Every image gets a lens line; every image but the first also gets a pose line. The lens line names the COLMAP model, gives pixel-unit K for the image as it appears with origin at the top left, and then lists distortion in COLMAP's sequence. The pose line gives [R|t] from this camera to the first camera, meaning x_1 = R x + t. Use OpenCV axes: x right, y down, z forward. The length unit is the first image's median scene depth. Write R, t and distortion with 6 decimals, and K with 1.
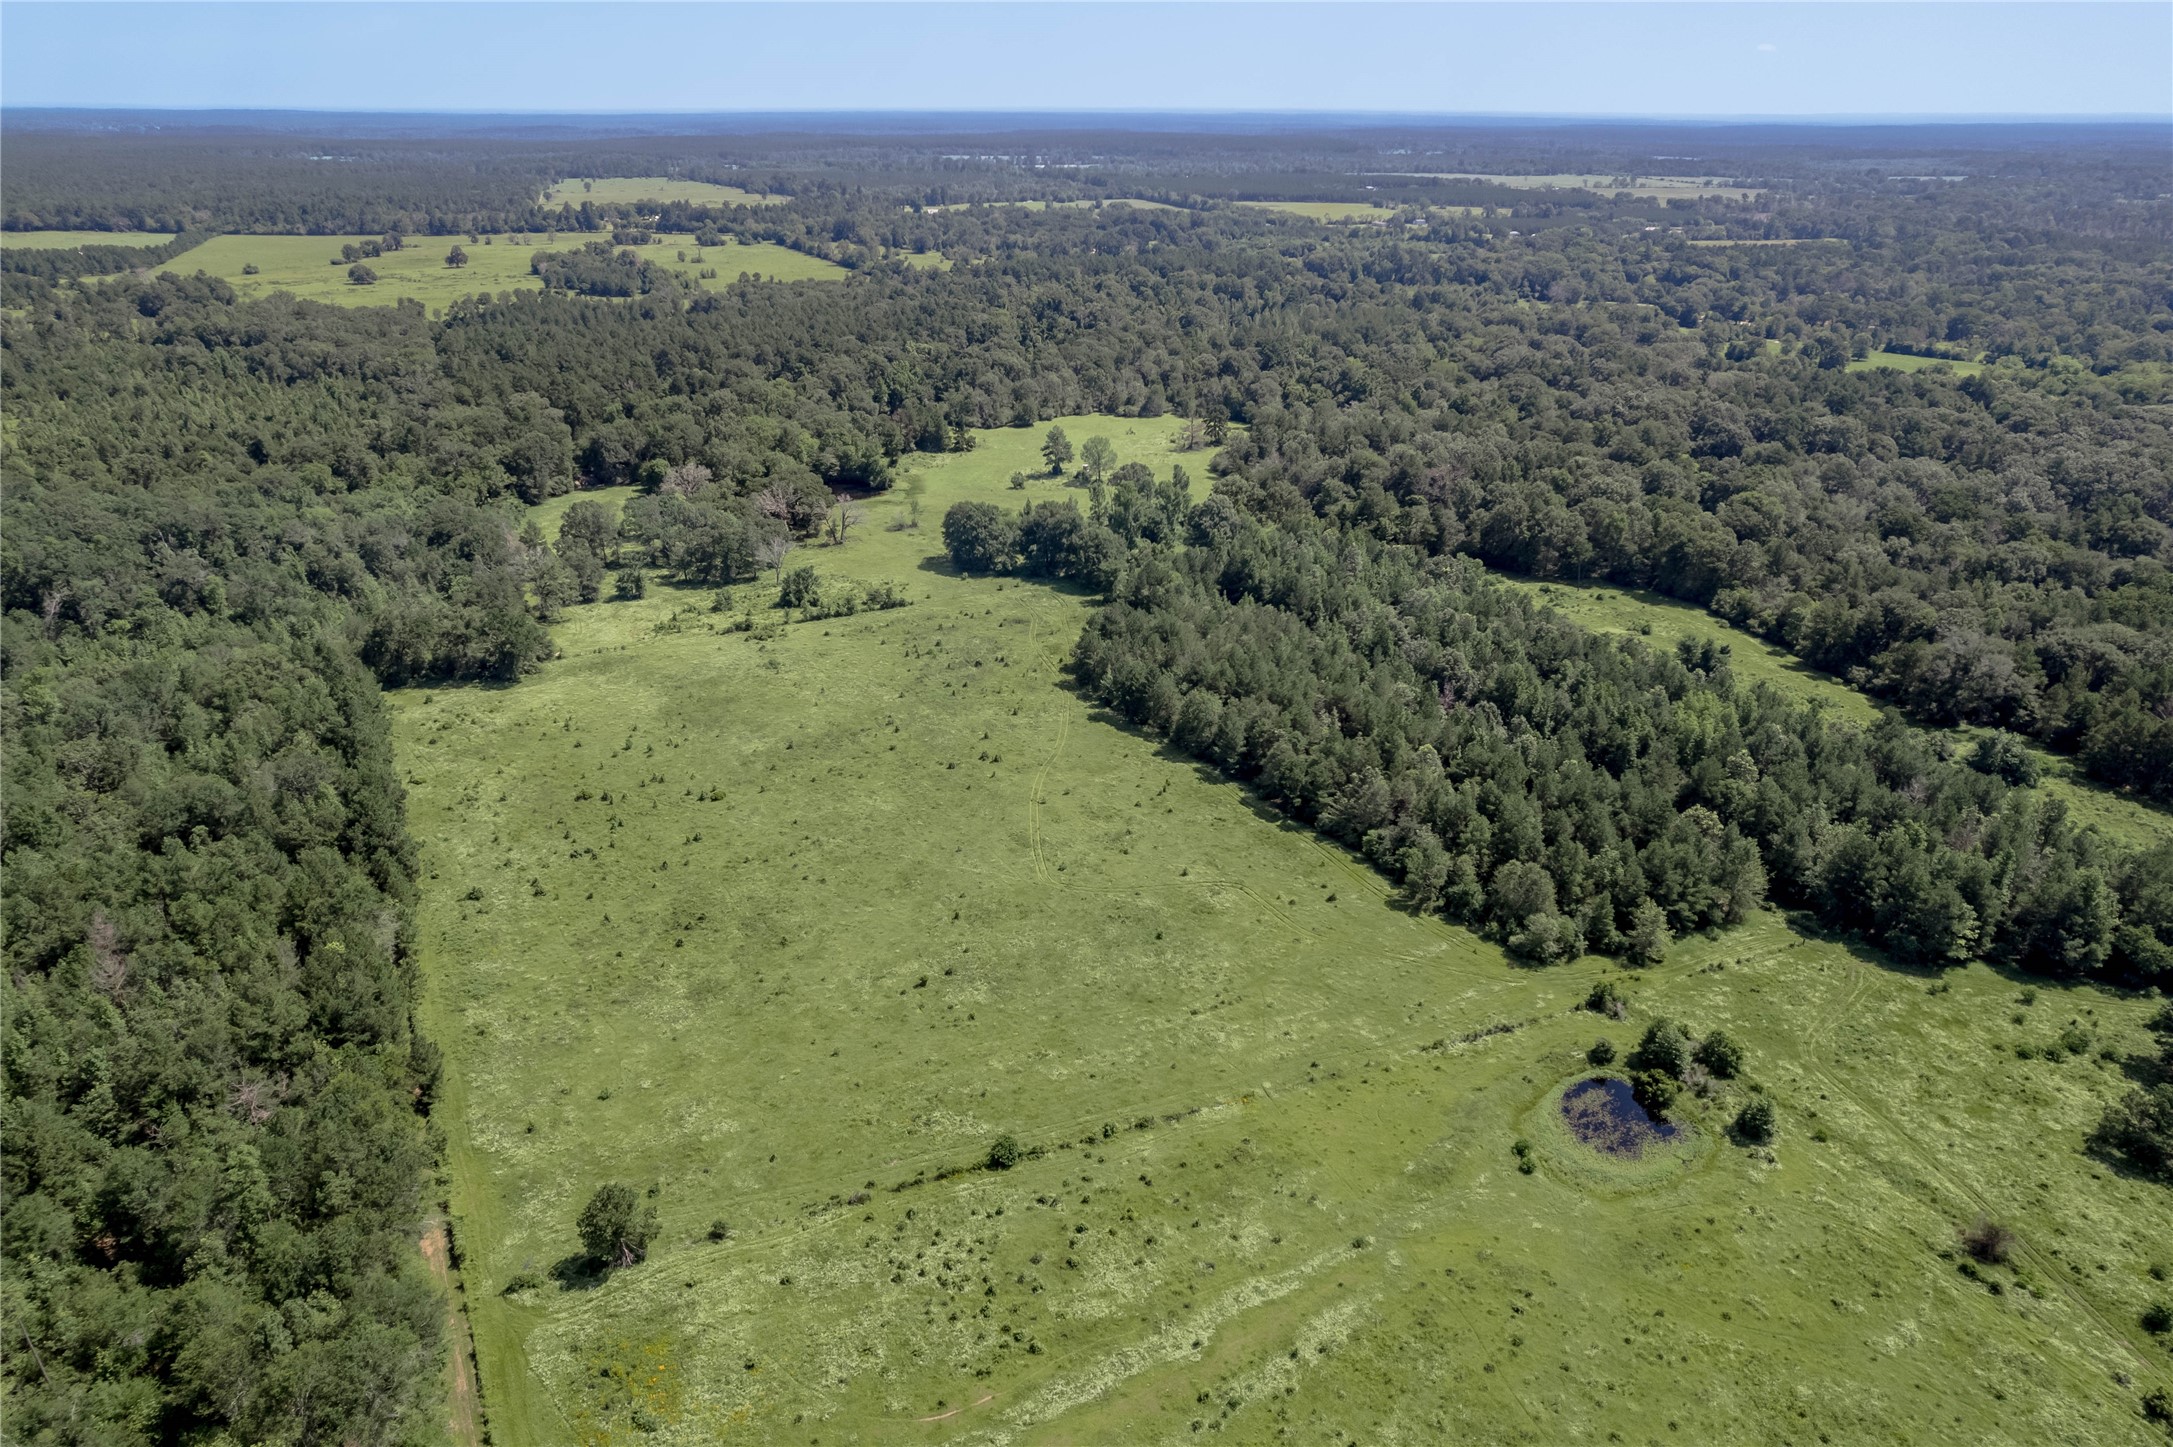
lens RADIAL K [[1397.3, 0, 1086.5], [0, 1397.3, 723.5], [0, 0, 1]] dist [-0.074645, 0.079611]
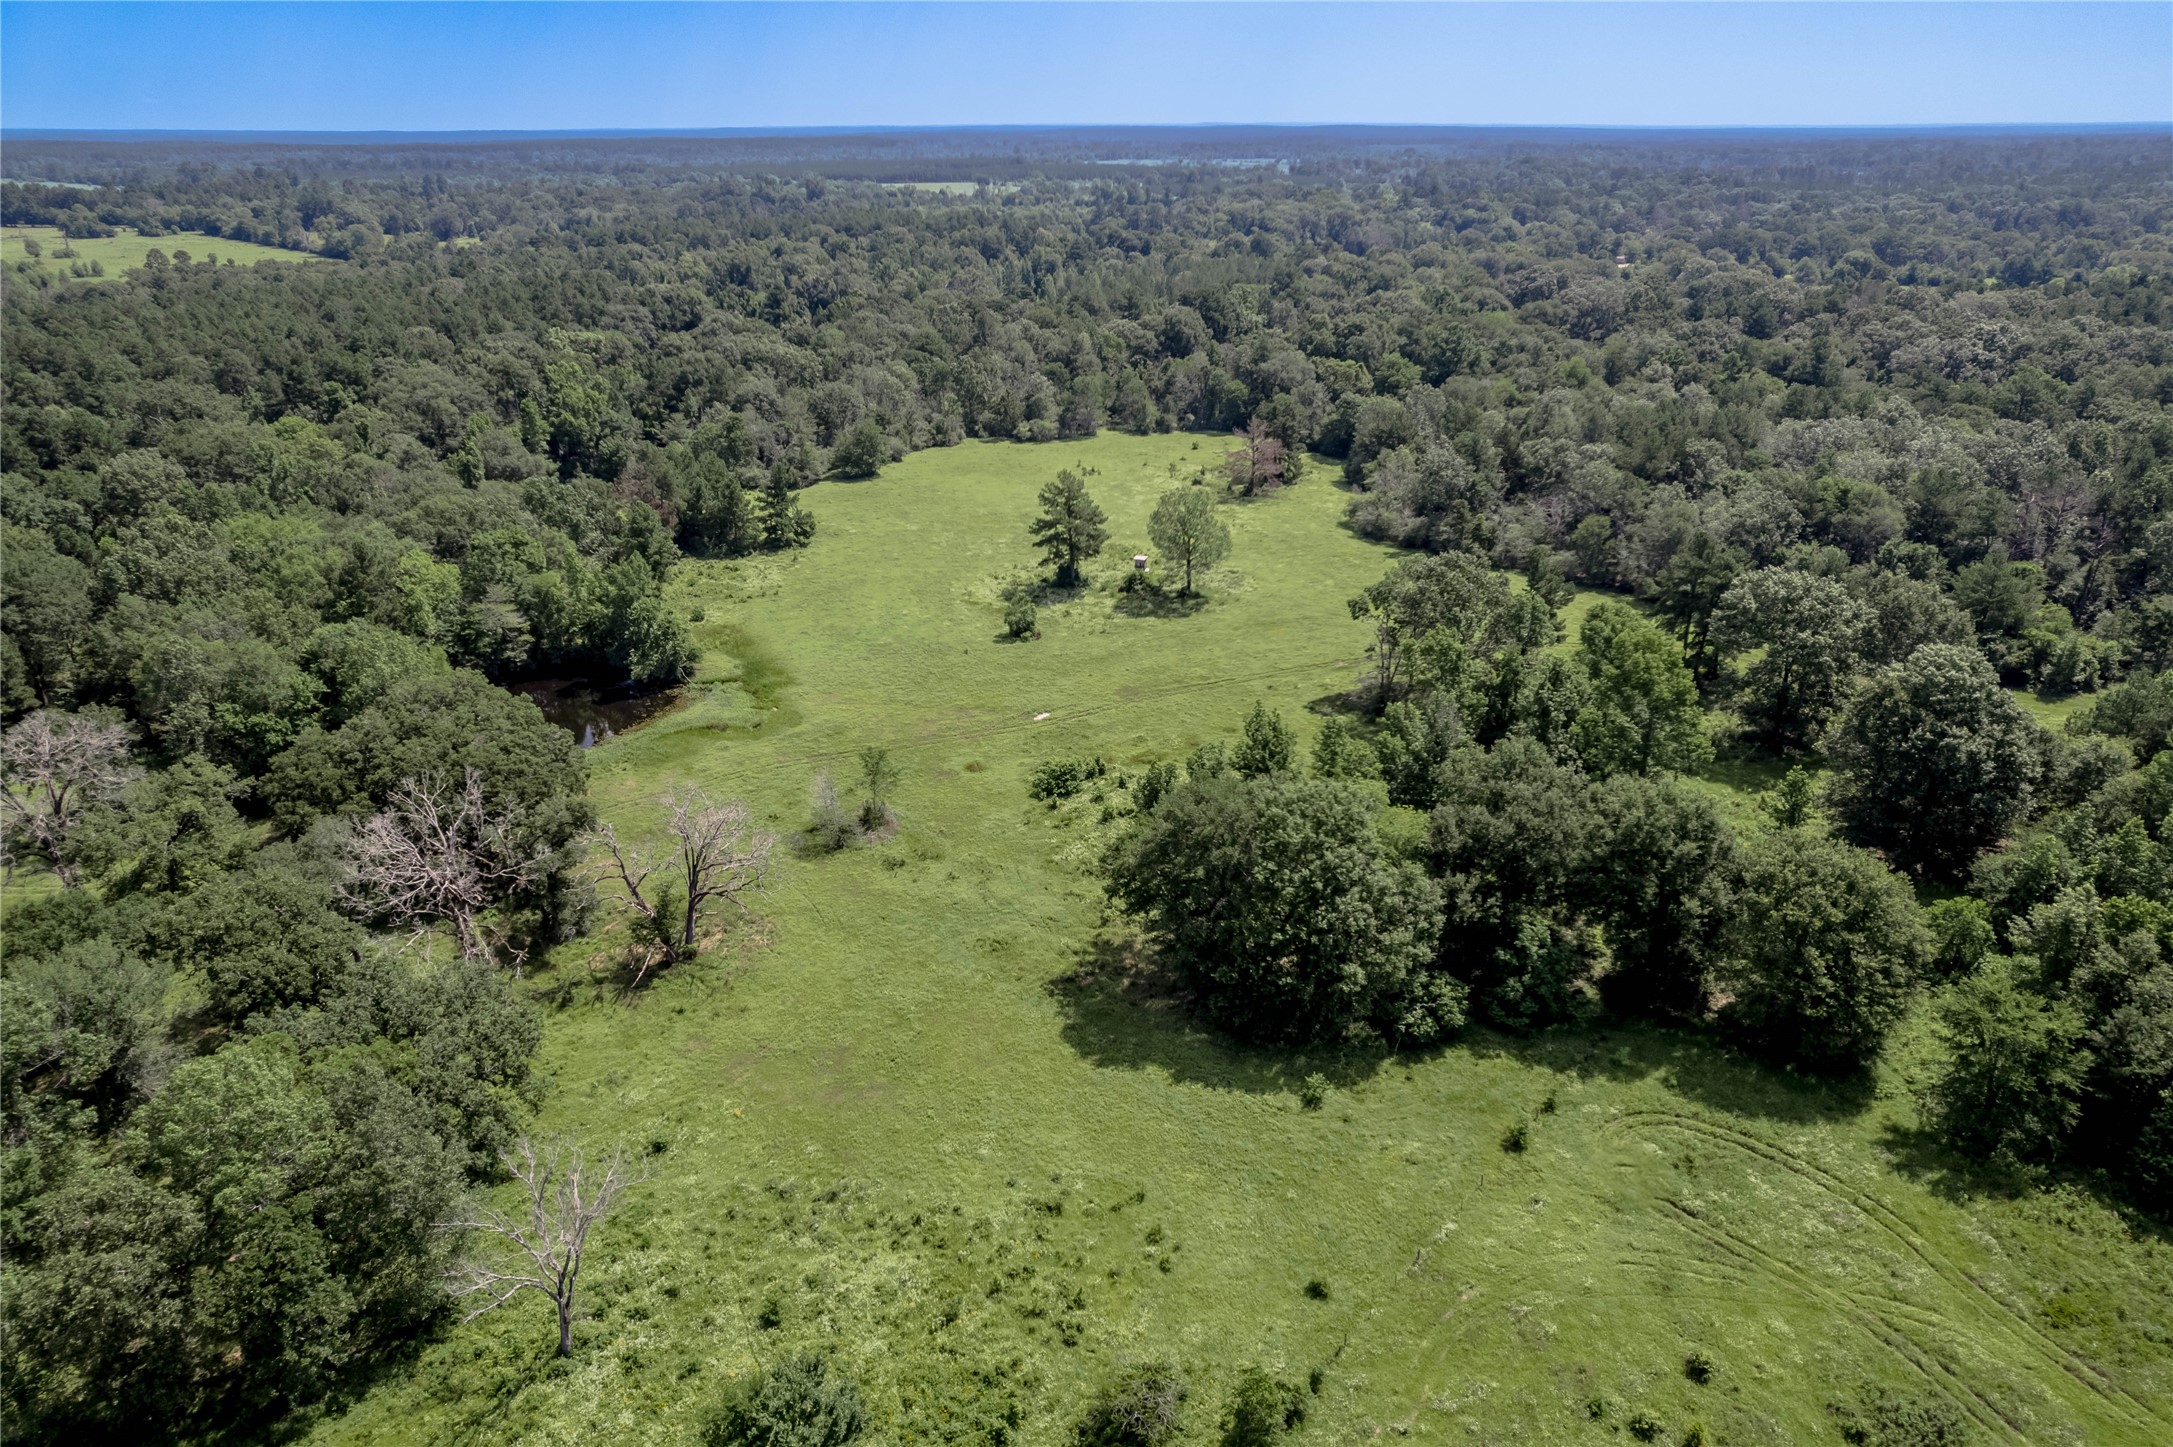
lens RADIAL K [[1413.3, 0, 1086.5], [0, 1413.3, 723.5], [0, 0, 1]] dist [-0.078375, 0.086415]
pose [[0.941771, -0.140223, 0.305623, -0.209433], [0.144820, 0.989428, 0.007702, -0.192250], [-0.303472, 0.037007, 0.952122, 0.815625]]
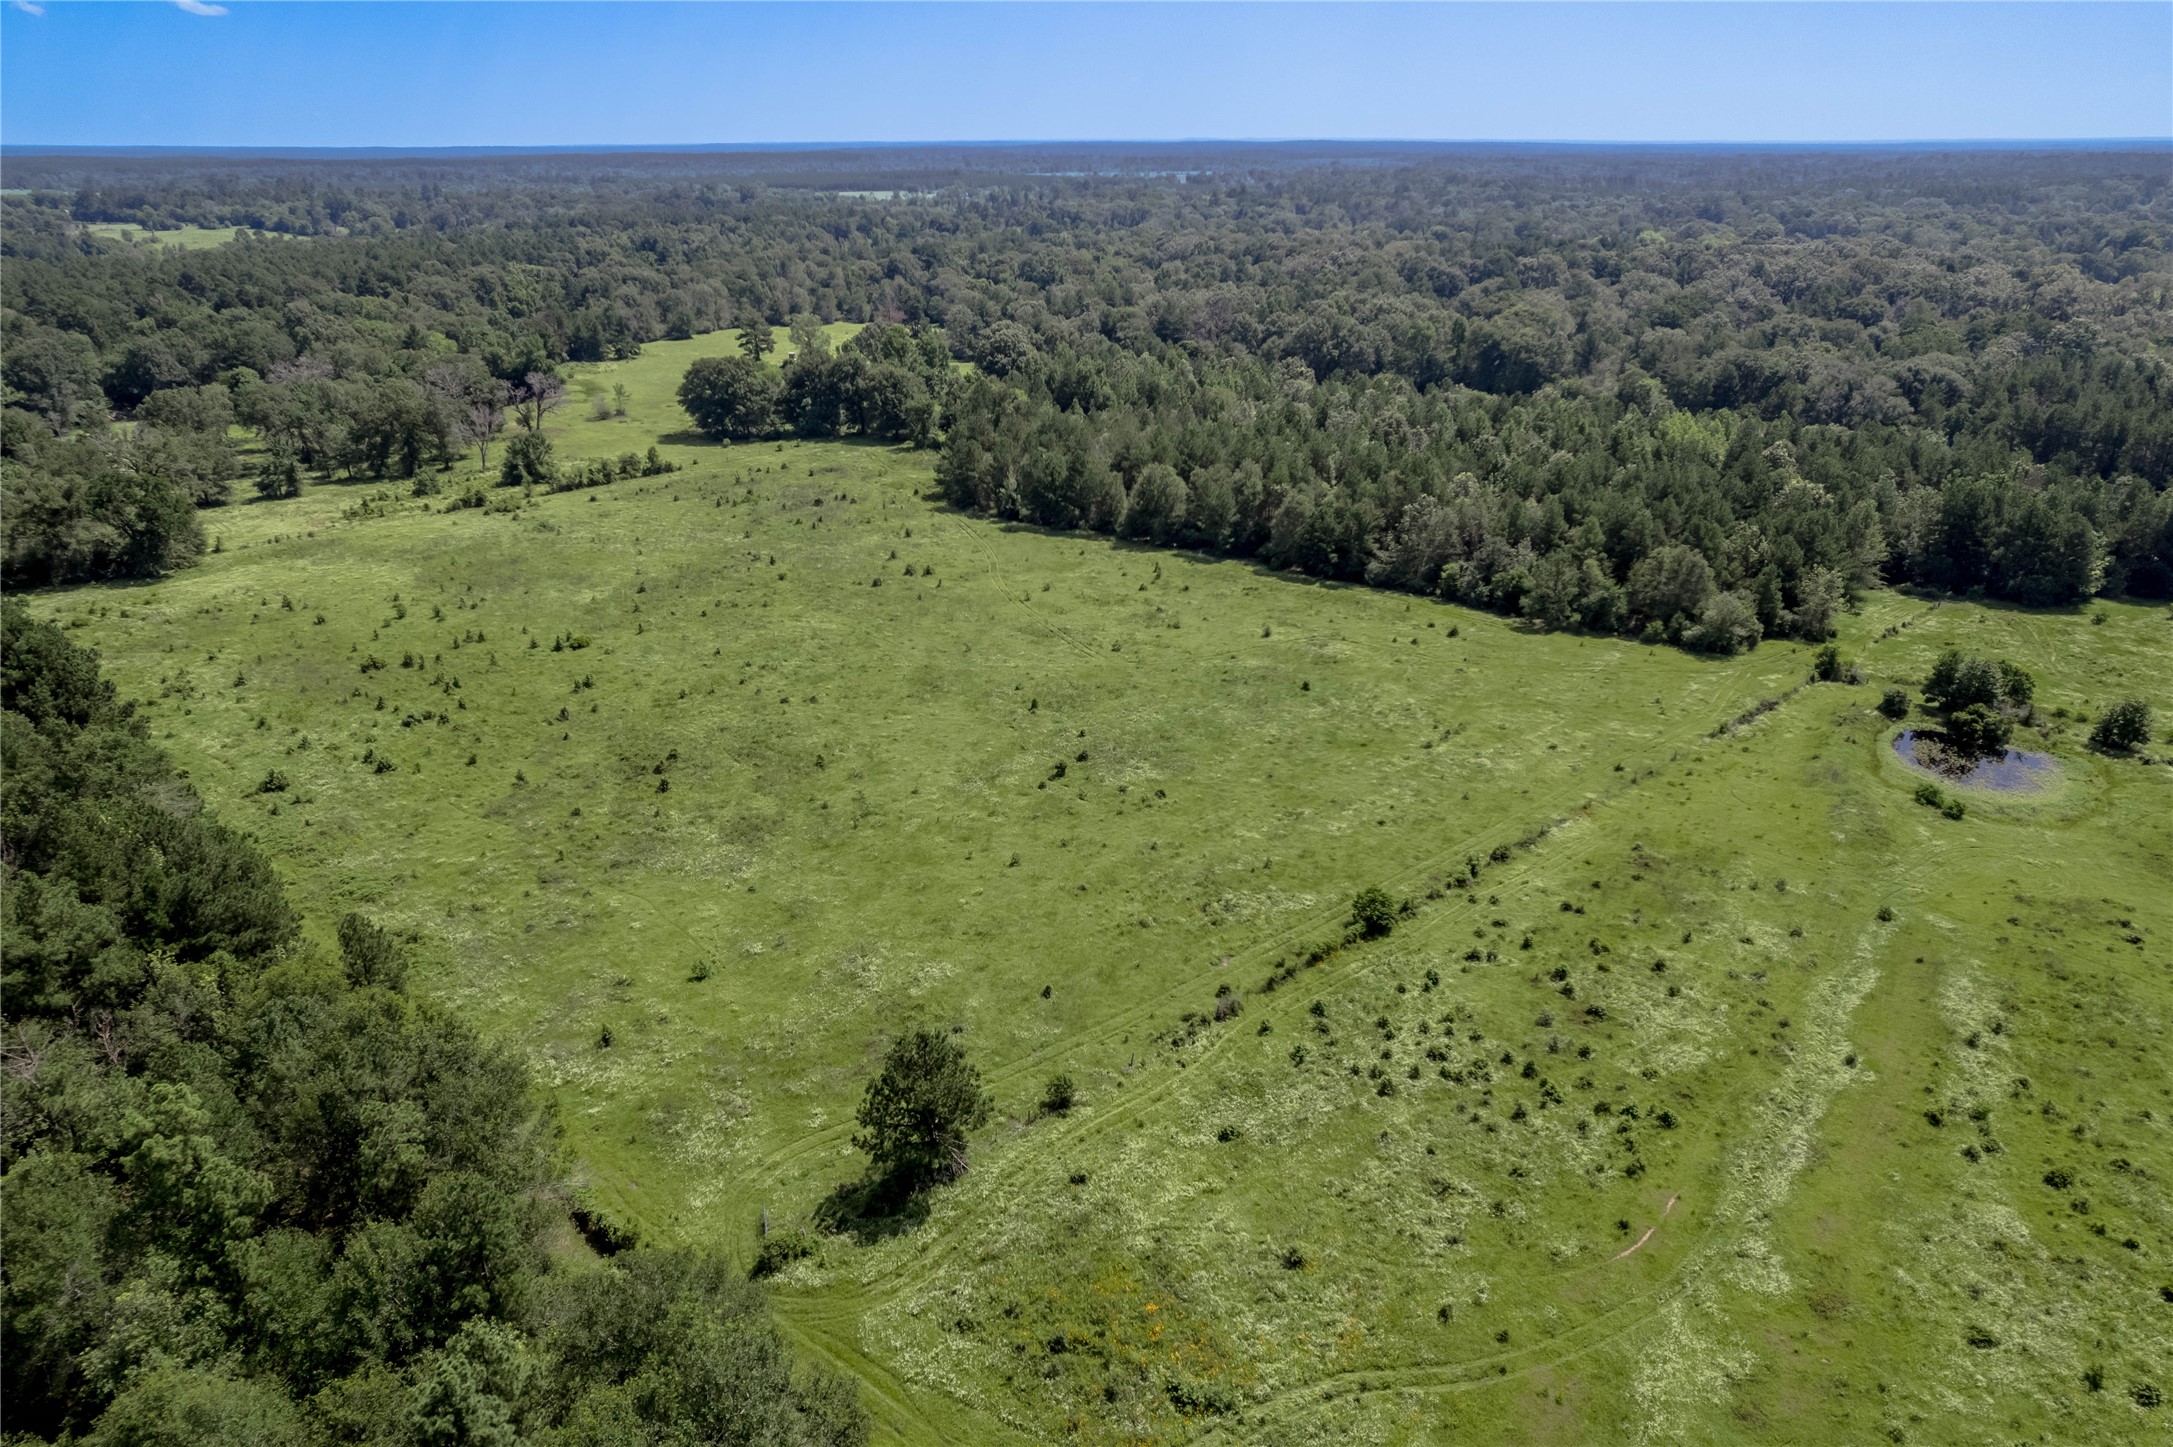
lens RADIAL K [[1413.3, 0, 1086.5], [0, 1413.3, 723.5], [0, 0, 1]] dist [-0.078375, 0.086415]
pose [[0.939768, -0.139202, 0.312184, -0.178482], [0.146923, 0.989147, -0.001224, 0.092226], [-0.308625, 0.047018, 0.950021, 0.184141]]
